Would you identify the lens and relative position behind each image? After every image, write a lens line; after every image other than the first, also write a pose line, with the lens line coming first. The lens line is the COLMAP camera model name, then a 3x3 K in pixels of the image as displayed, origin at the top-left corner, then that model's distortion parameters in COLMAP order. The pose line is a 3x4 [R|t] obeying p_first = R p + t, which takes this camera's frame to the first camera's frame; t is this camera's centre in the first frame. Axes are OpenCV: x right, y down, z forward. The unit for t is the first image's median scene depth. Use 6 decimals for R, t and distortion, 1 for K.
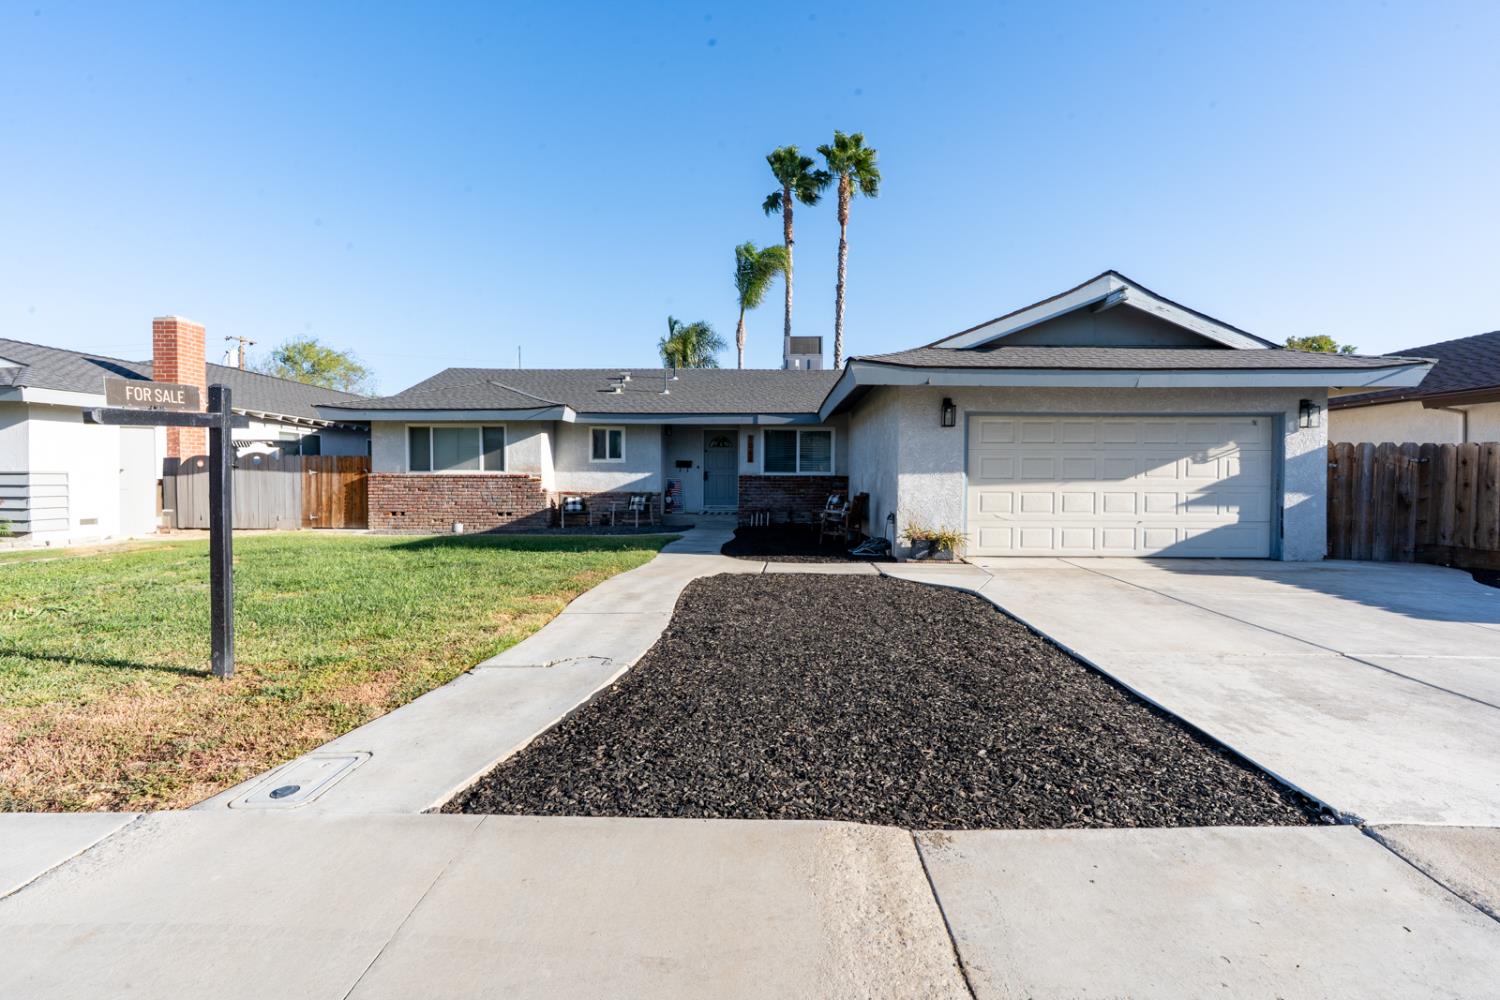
lens RADIAL K [[657.3, 0, 763.8], [0, 657.3, 498.2], [0, 0, 1]] dist [-0.004674, 0.000391]
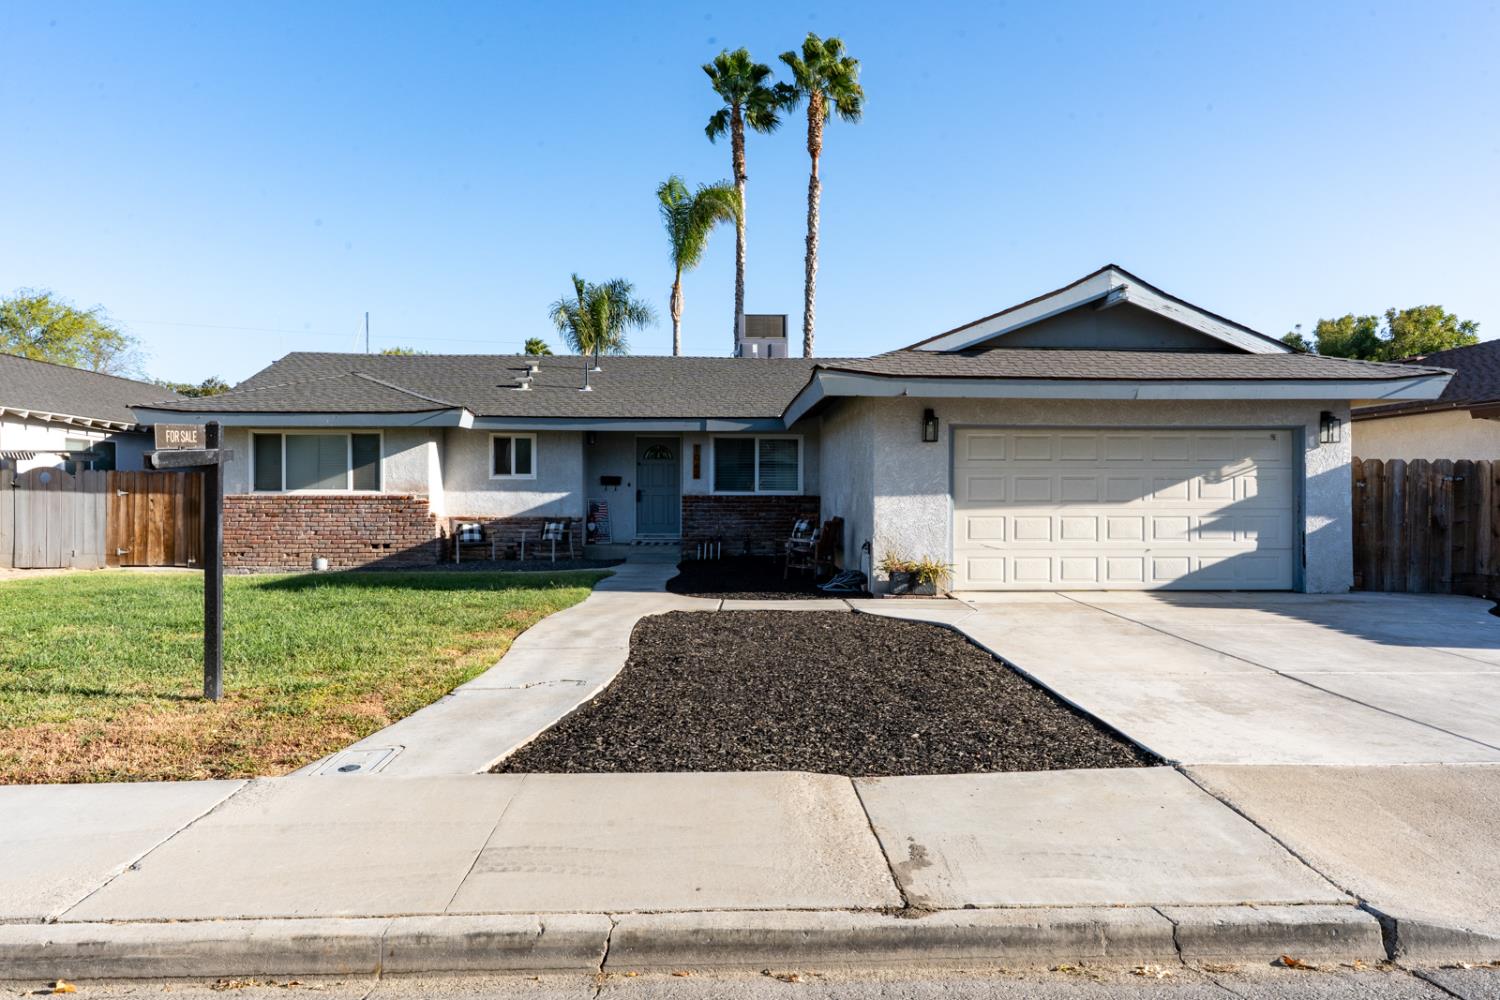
lens RADIAL K [[947.1, 0, 763.9], [0, 947.1, 501.6], [0, 0, 1]] dist [0.005352, -0.001193]
pose [[0.998075, -0.003075, 0.061946, -0.011067], [0.004443, 0.999749, -0.021948, -0.001955], [-0.061863, 0.022180, 0.997838, -0.148417]]
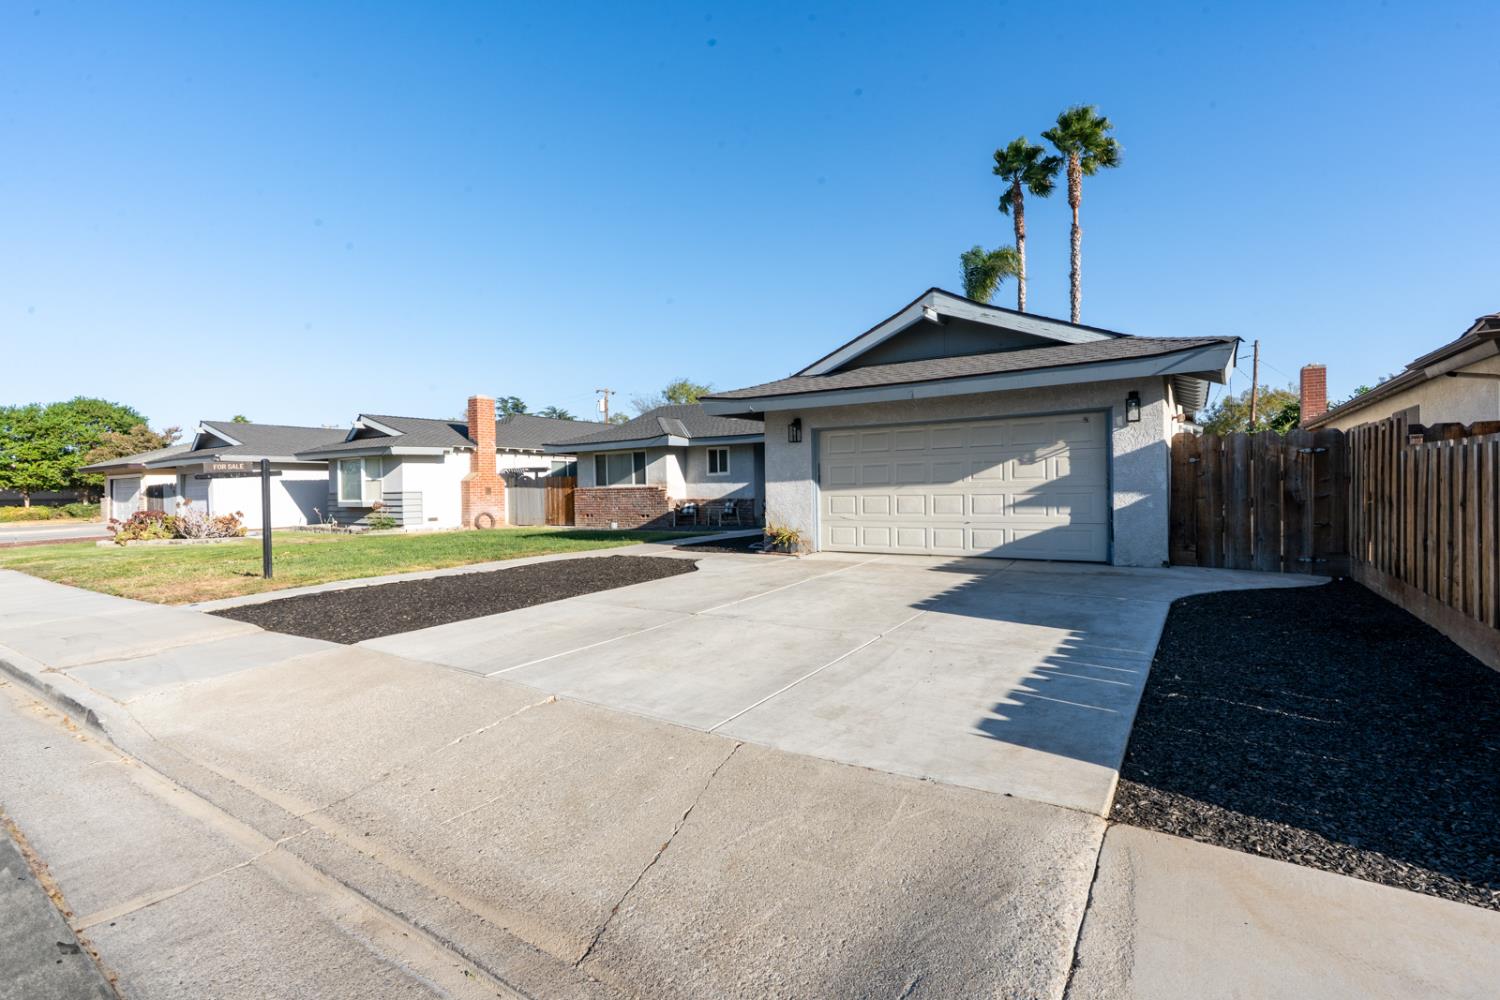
lens RADIAL K [[659.2, 0, 780.2], [0, 659.2, 498.1], [0, 0, 1]] dist [-0.005044, 0.000437]
pose [[0.860578, -0.011953, -0.509178, 0.539886], [0.007814, 0.999917, -0.010266, 0.003330], [0.509258, 0.004856, 0.860600, -0.032577]]
